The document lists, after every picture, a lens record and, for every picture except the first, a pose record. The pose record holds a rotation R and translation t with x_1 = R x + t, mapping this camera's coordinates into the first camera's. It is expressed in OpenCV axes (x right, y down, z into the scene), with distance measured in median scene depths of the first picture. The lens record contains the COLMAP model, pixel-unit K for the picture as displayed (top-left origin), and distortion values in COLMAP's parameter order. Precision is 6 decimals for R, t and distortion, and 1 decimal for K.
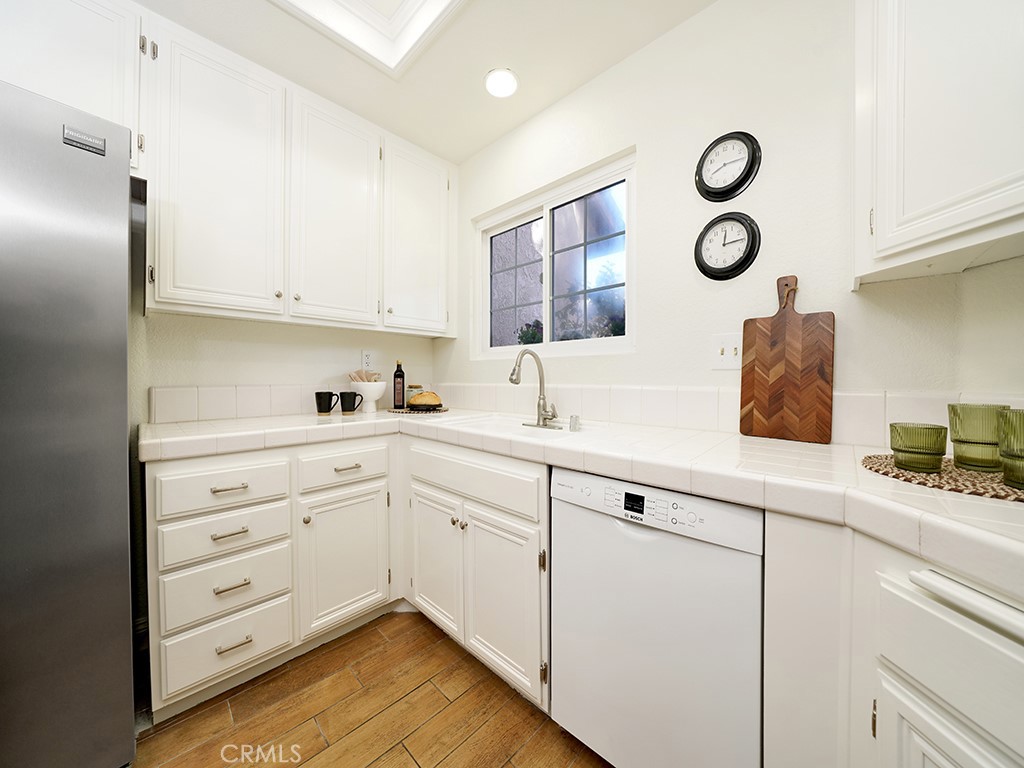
lens RADIAL K [[358.0, 0, 512.6], [0, 358.0, 381.7], [0, 0, 1]] dist [-0.026427, 0.002320]
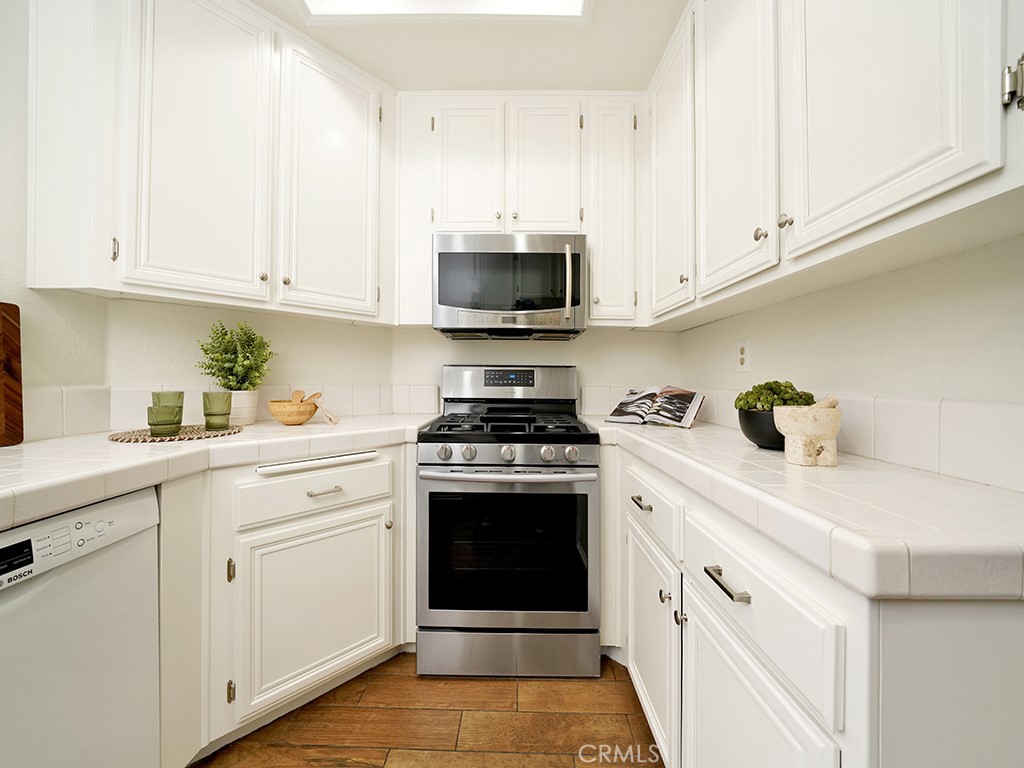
lens RADIAL K [[358.0, 0, 507.4], [0, 358.0, 381.7], [0, 0, 1]] dist [-0.026427, 0.002320]
pose [[-0.680401, -0.009720, 0.732776, -0.610387], [0.001613, 0.999890, 0.014761, -0.001949], [-0.732838, 0.011225, -0.680310, 0.590511]]
